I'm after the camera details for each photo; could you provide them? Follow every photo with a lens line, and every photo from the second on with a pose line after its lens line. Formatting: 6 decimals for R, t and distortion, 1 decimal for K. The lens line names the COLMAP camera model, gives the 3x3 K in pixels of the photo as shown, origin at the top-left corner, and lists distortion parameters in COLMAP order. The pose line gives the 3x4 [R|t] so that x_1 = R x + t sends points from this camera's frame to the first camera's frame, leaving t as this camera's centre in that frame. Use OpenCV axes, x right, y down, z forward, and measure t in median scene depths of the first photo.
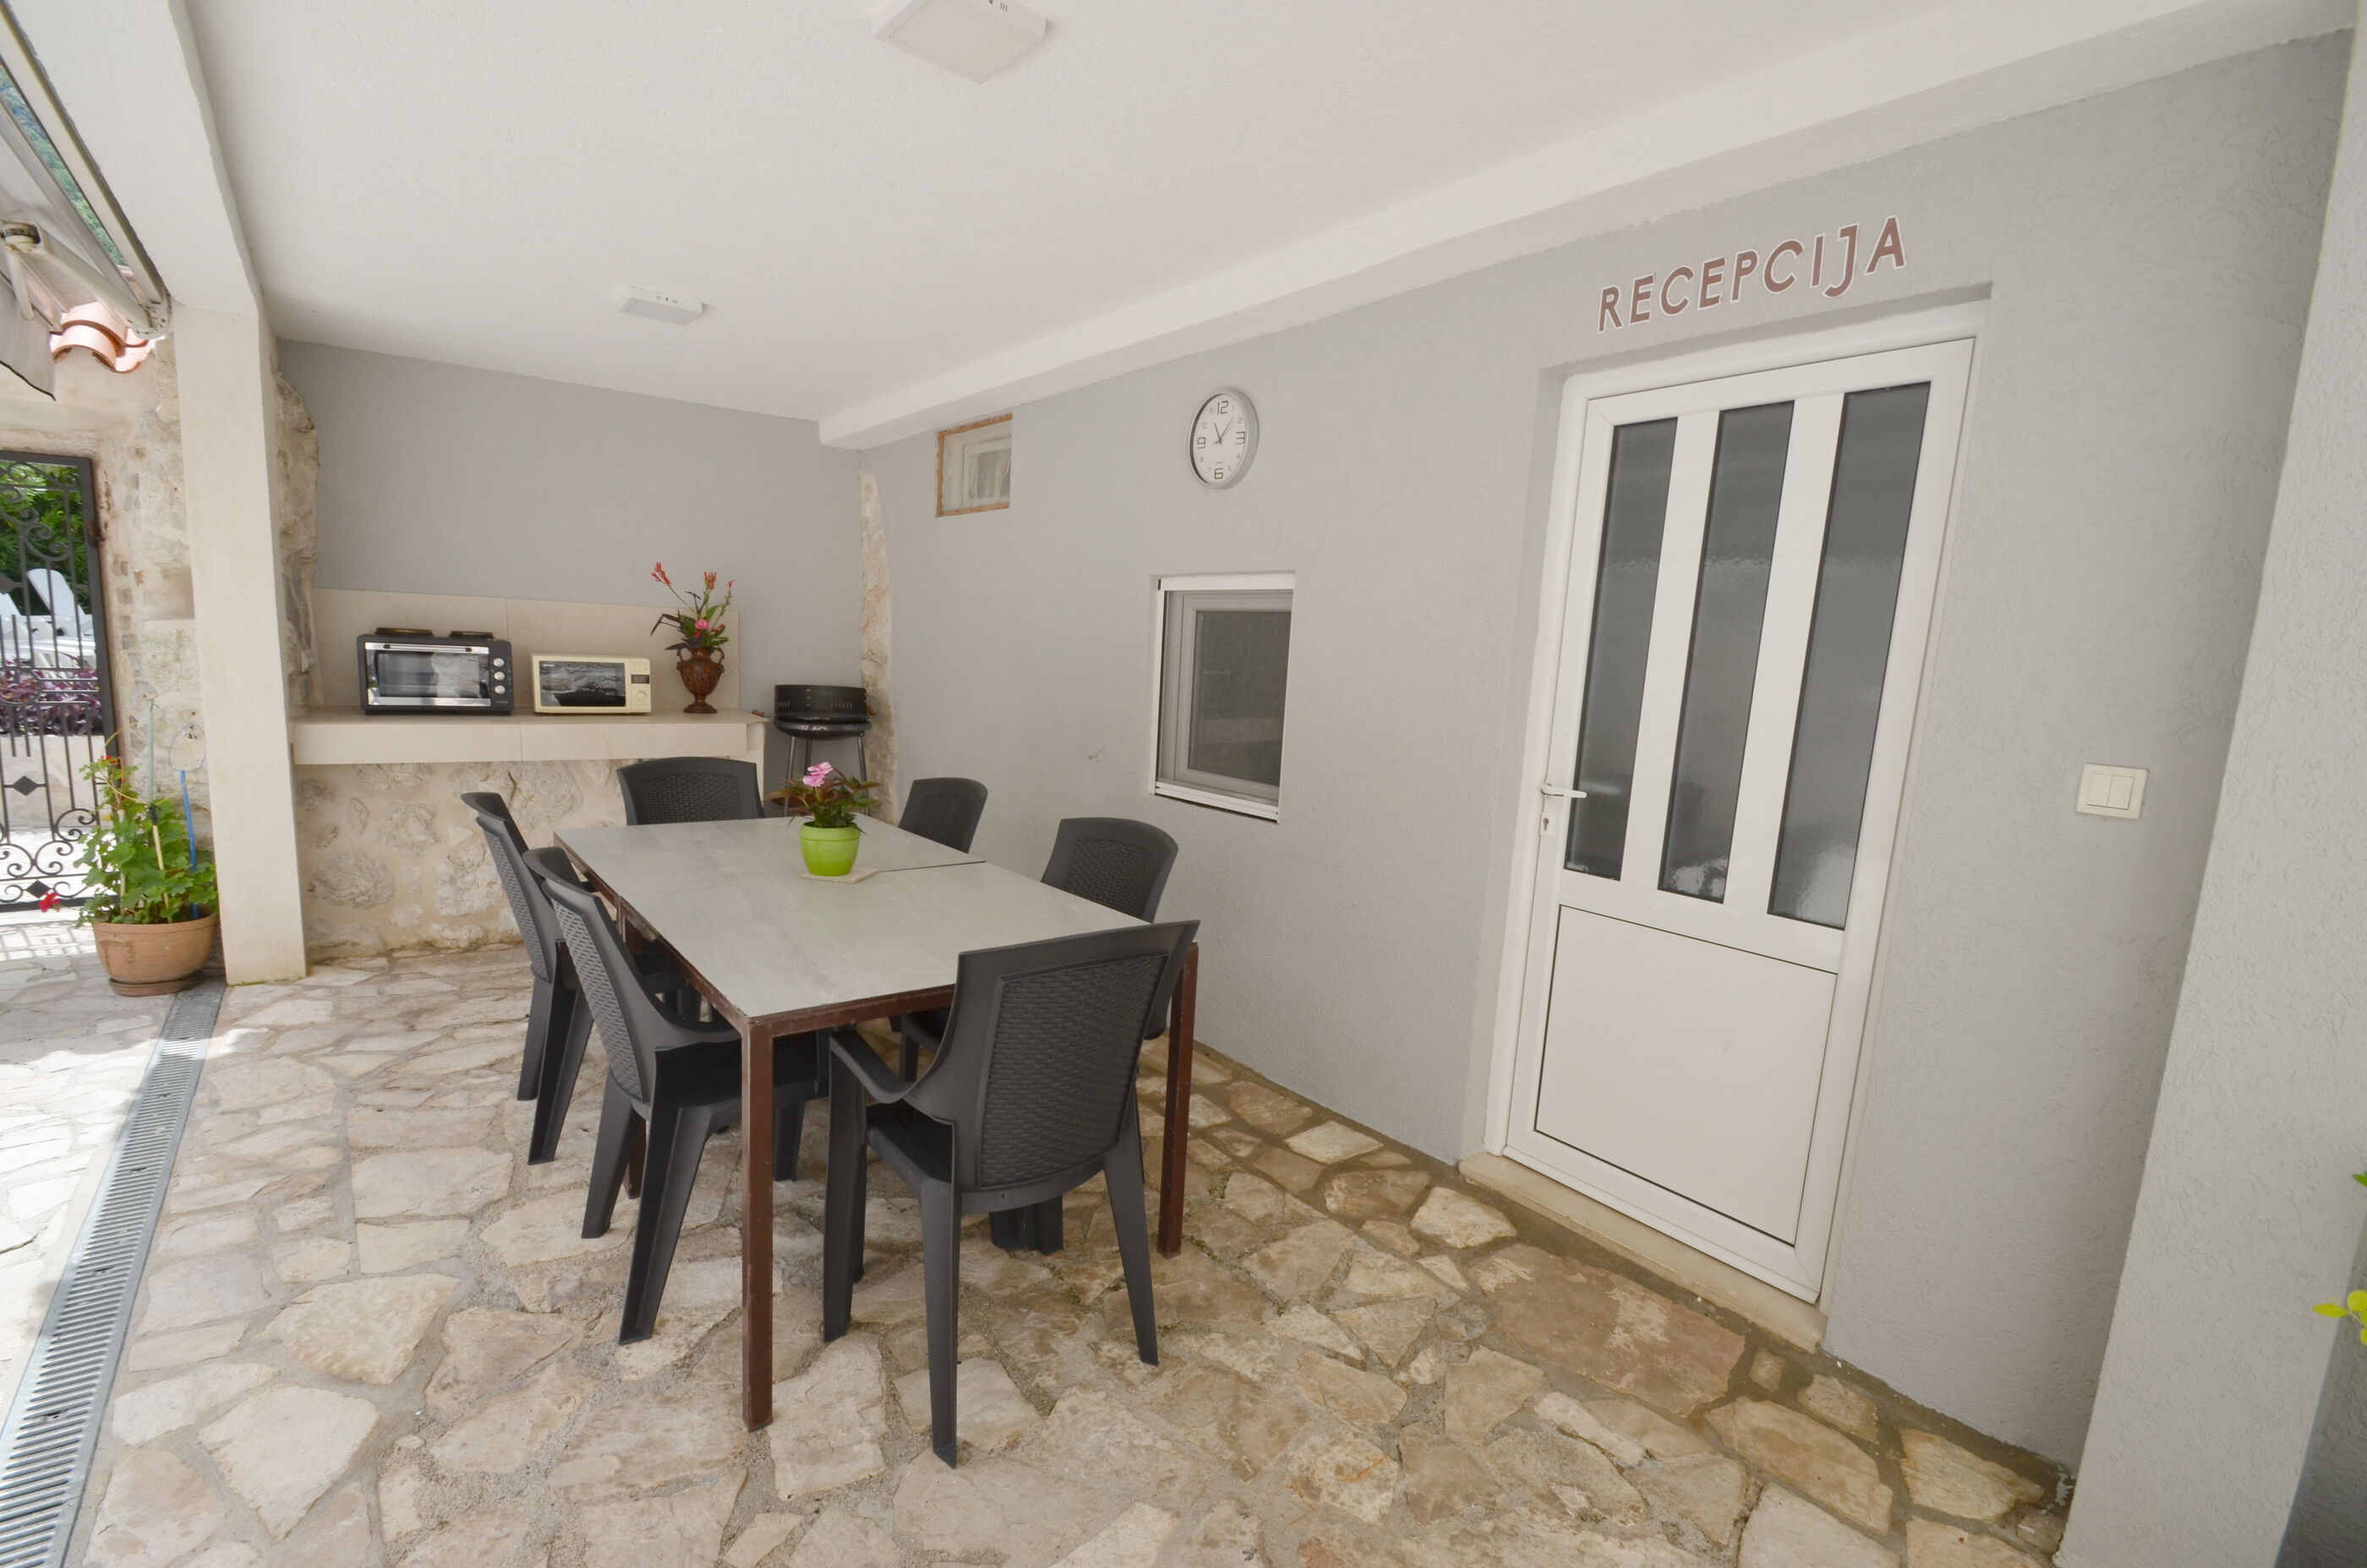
lens RADIAL K [[1033.9, 0, 1172.6], [0, 1033.9, 801.6], [0, 0, 1]] dist [0.011030, -0.013214]
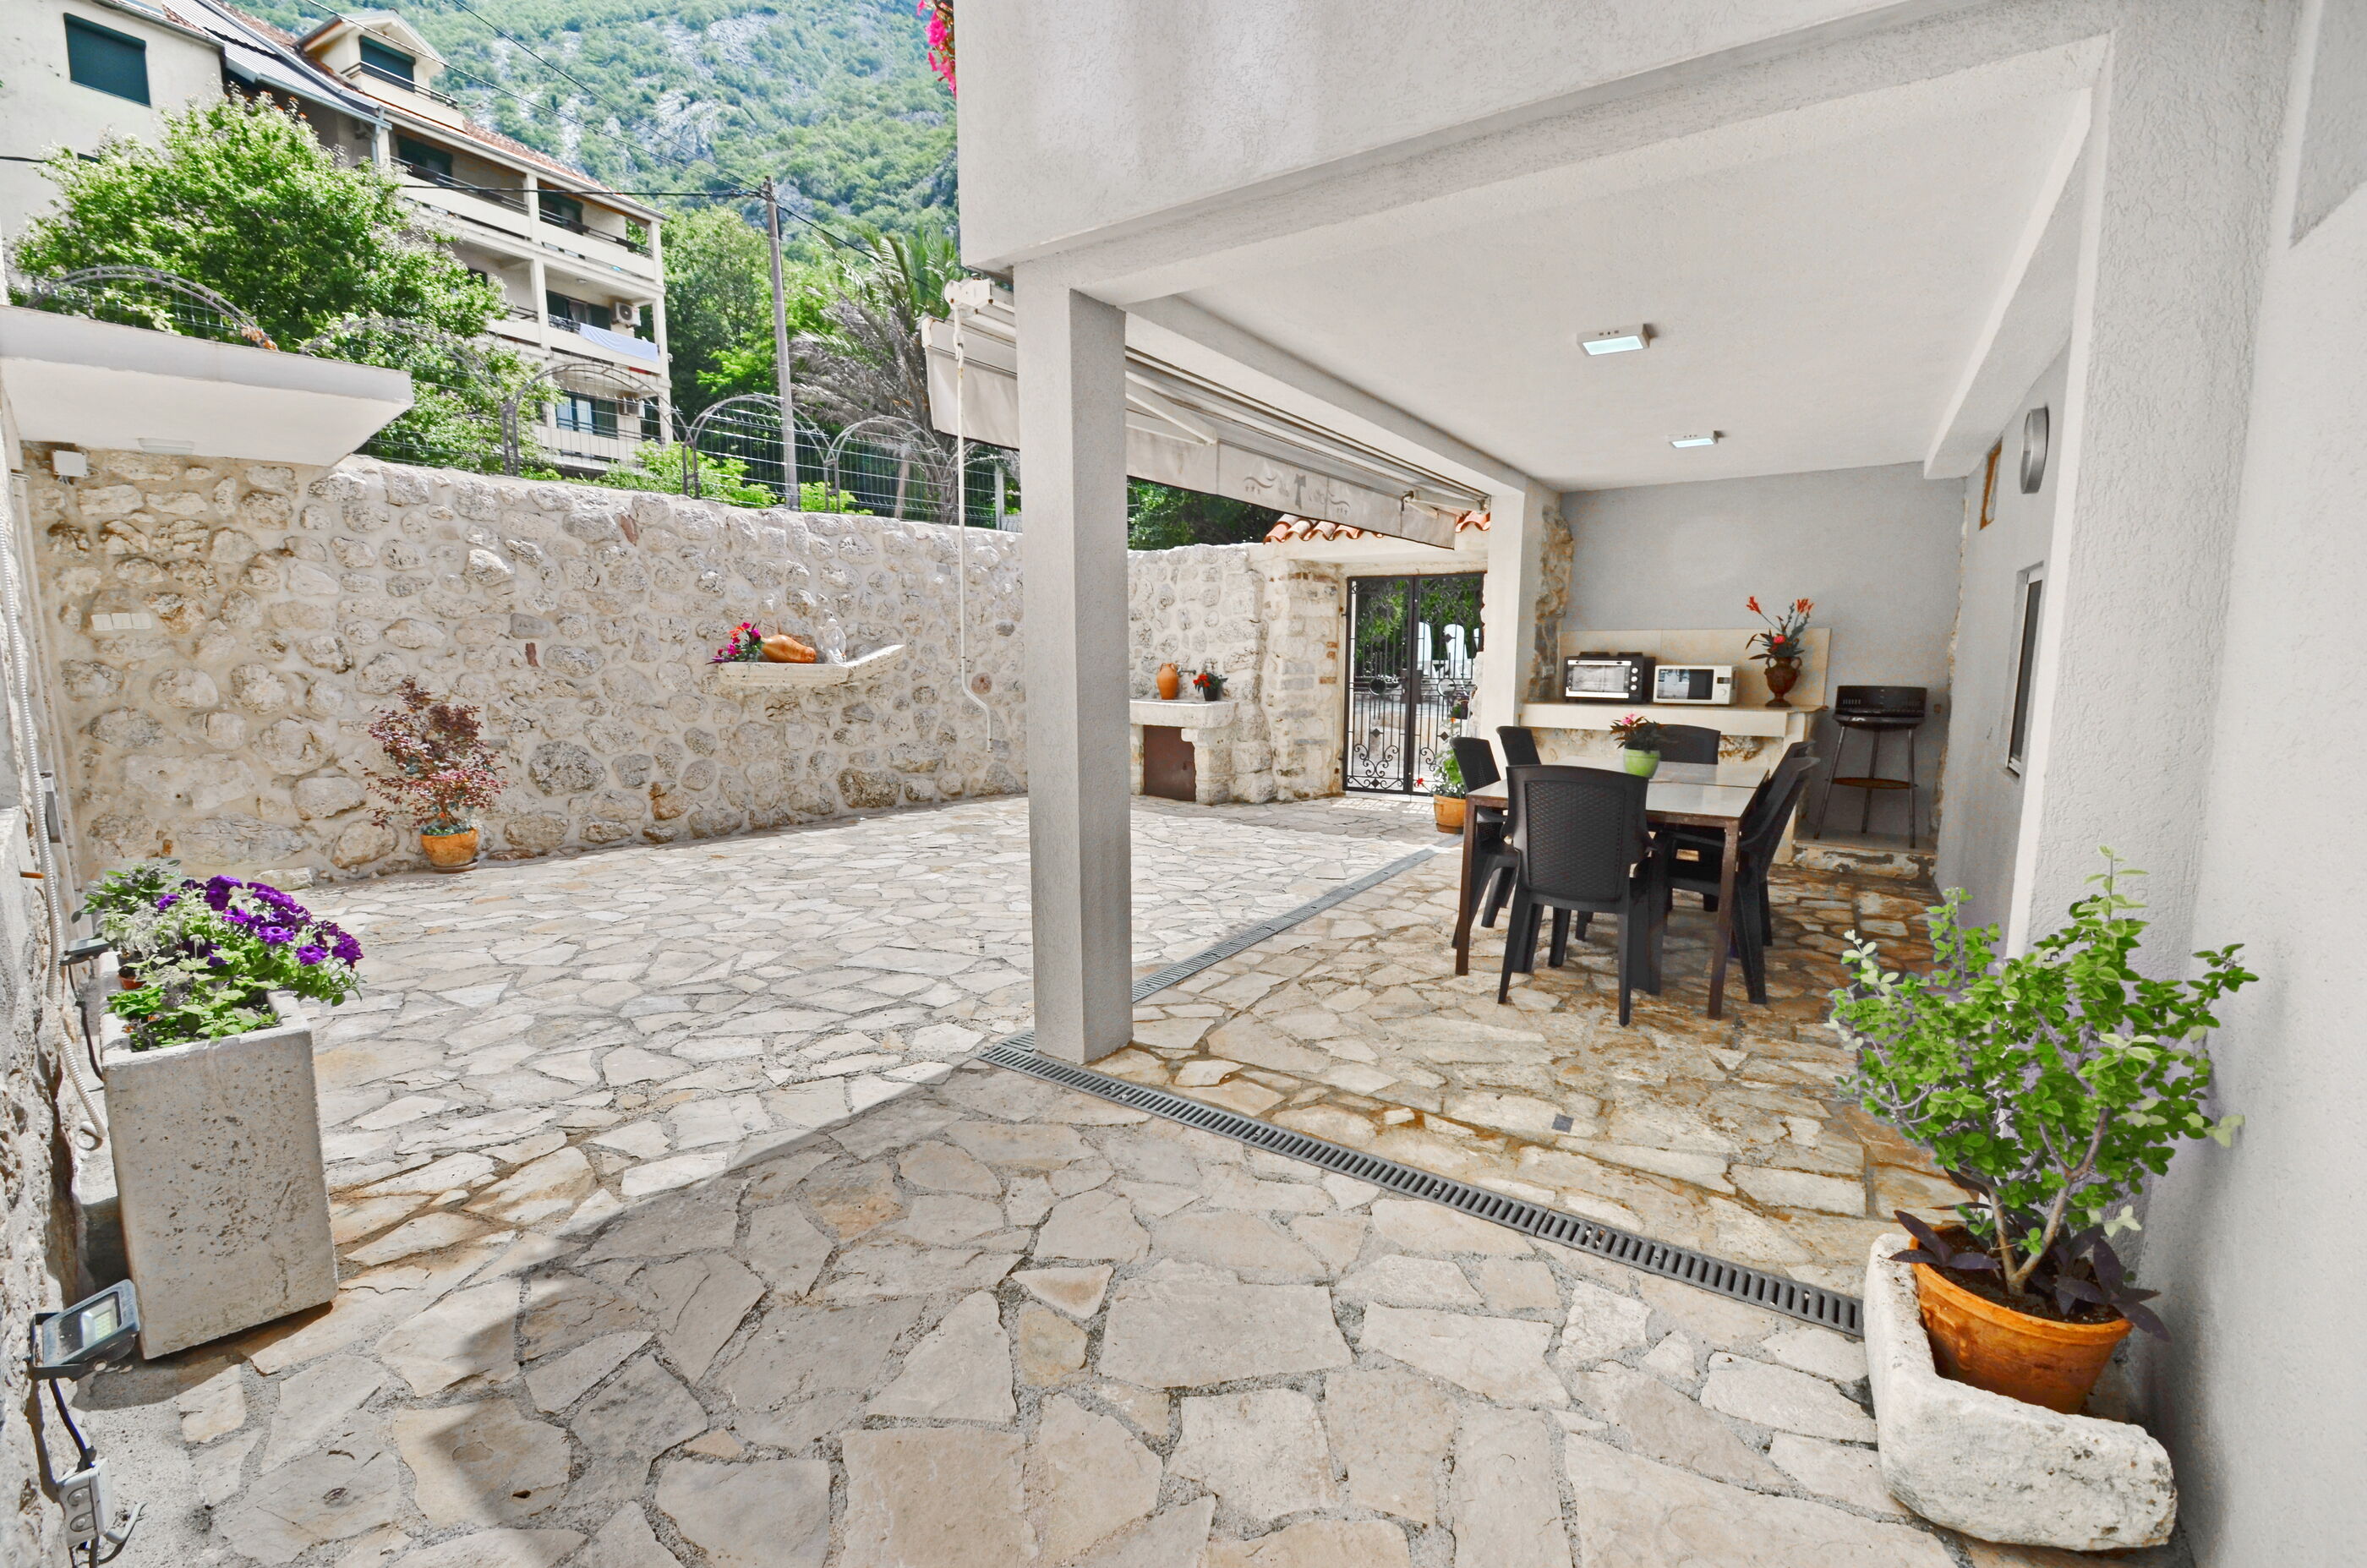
lens RADIAL K [[1033.9, 0, 1169.9], [0, 1033.9, 804.5], [0, 0, 1]] dist [0.011030, -0.013214]
pose [[0.322895, 0.093159, -0.941839, 0.887382], [-0.124387, 0.990689, 0.055347, 0.098582], [0.938225, 0.099281, 0.331477, -0.246567]]
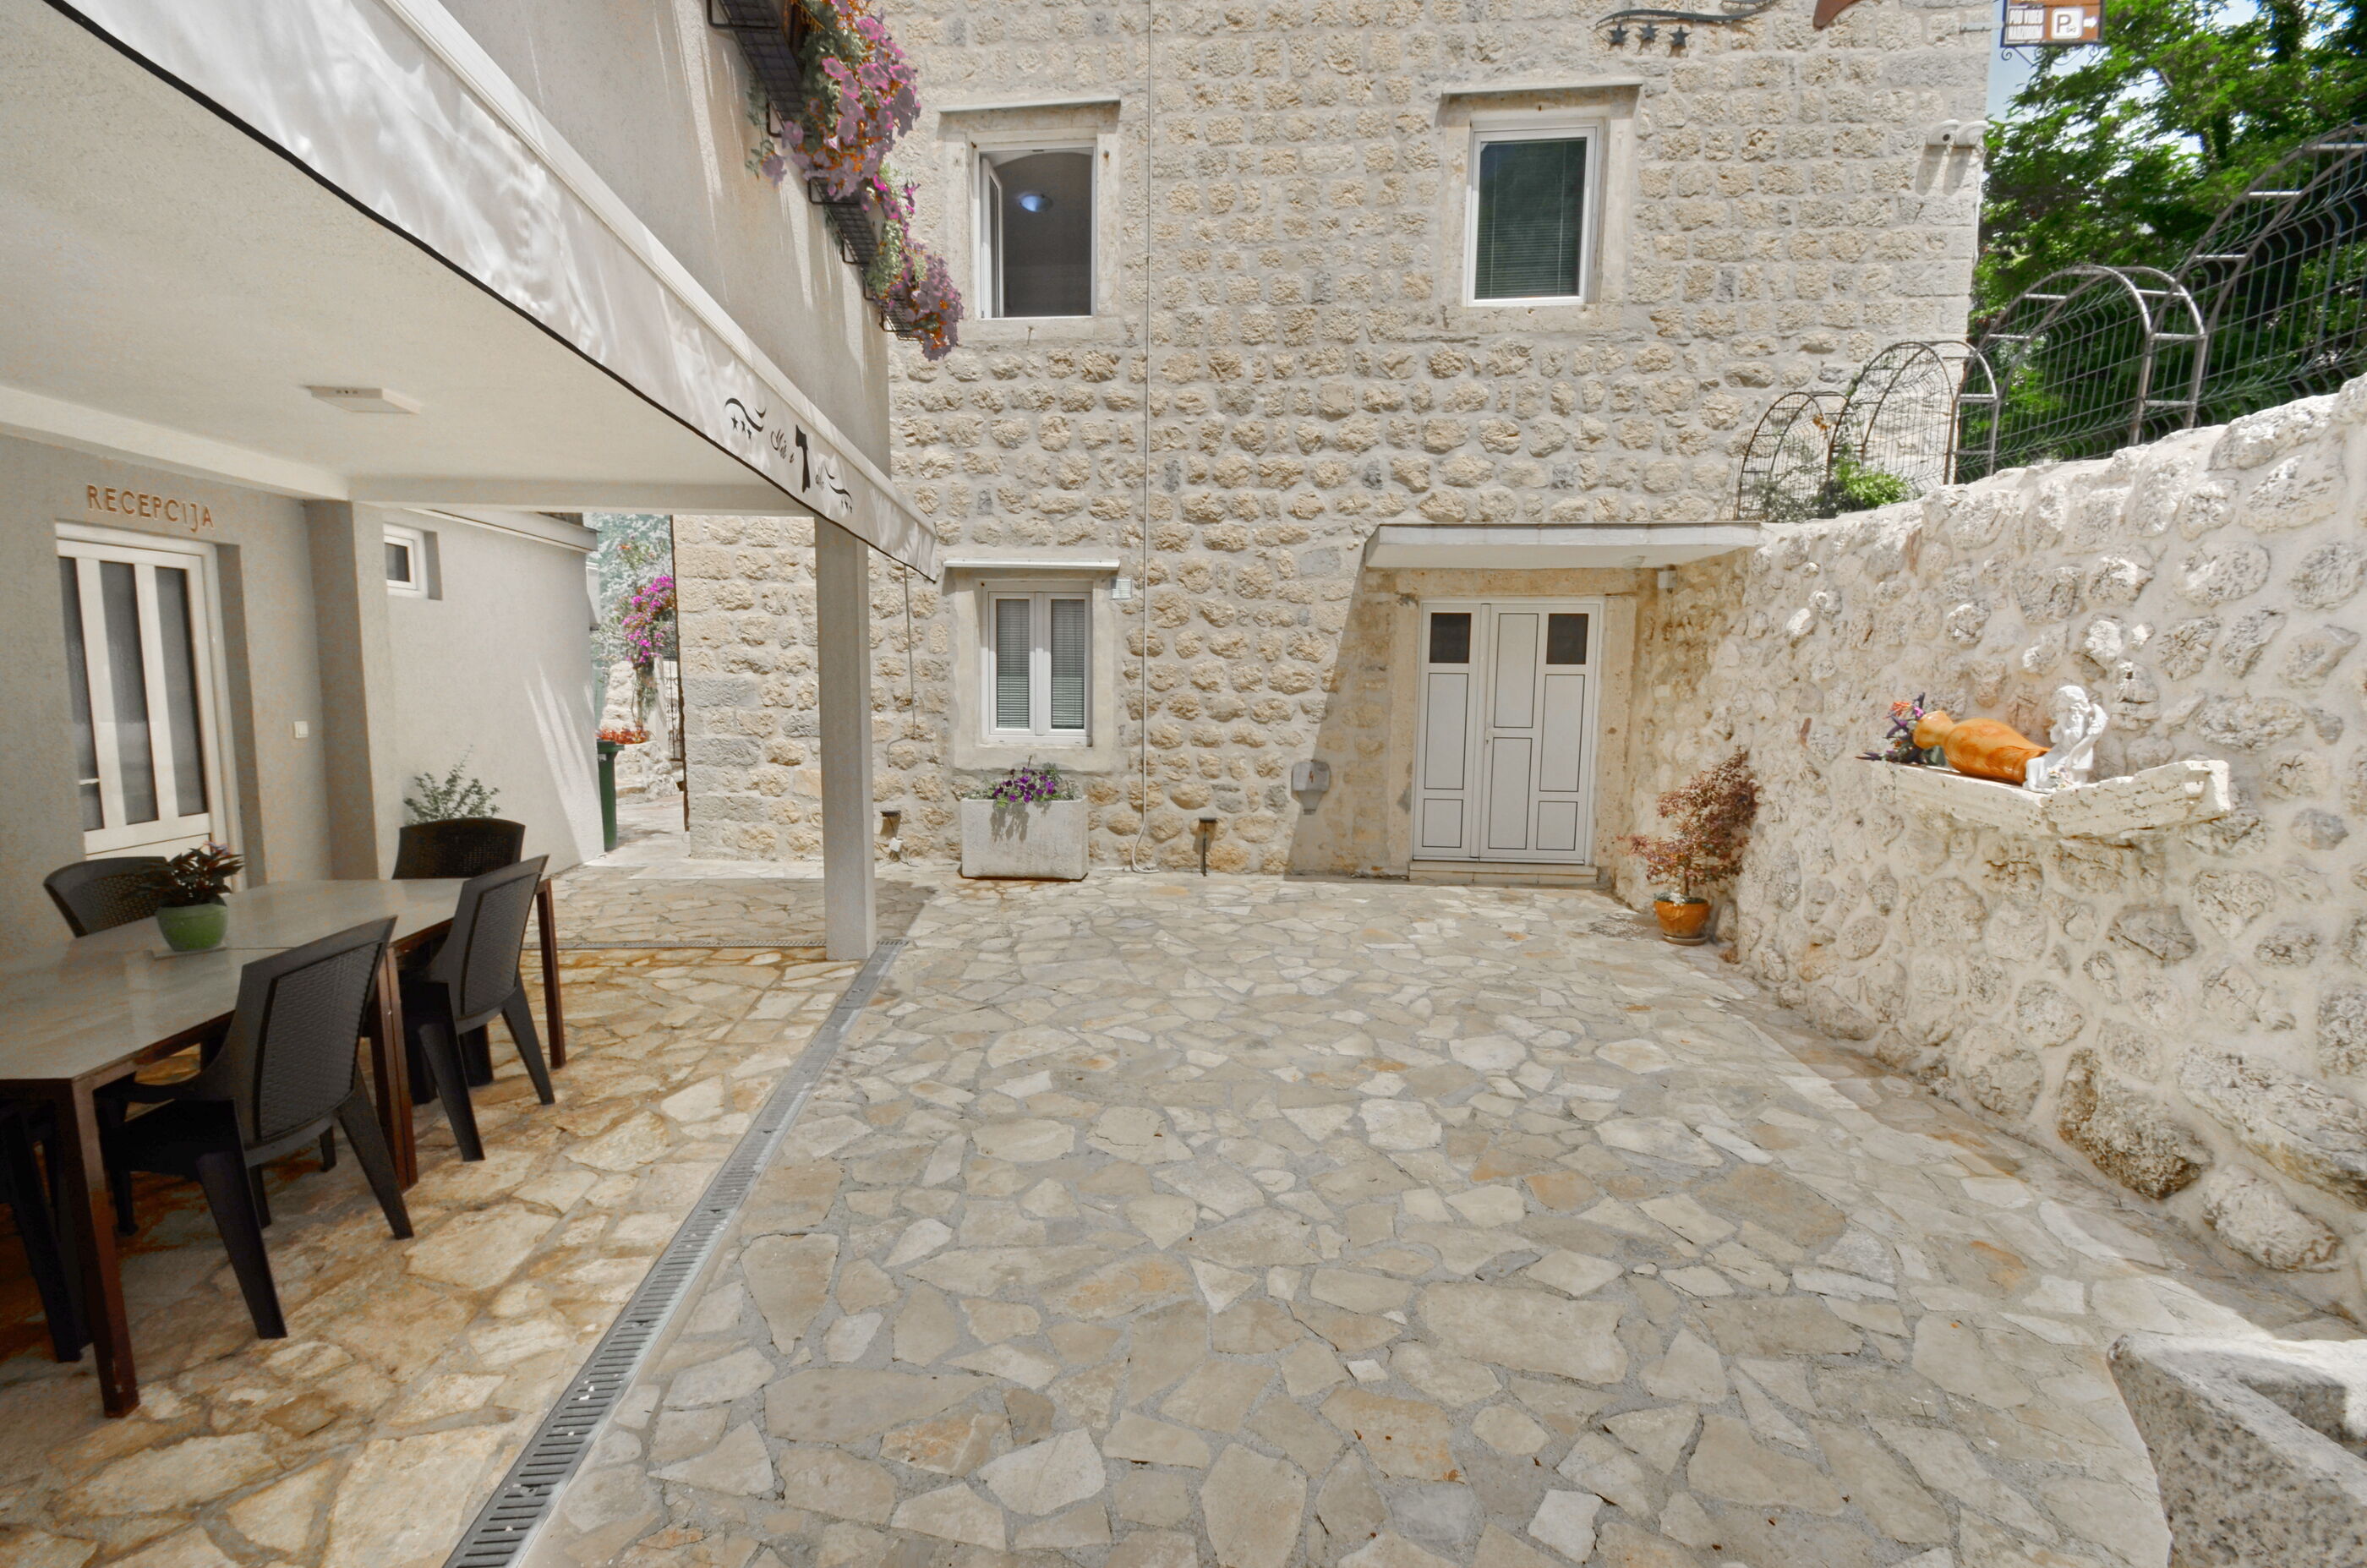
lens RADIAL K [[1033.9, 0, 1172.8], [0, 1033.9, 801.1], [0, 0, 1]] dist [0.011030, -0.013214]
pose [[-0.836701, -0.125385, 0.533113, -1.489593], [0.029631, 0.961649, 0.272679, -0.292619], [-0.546857, 0.243948, -0.800897, 1.096154]]
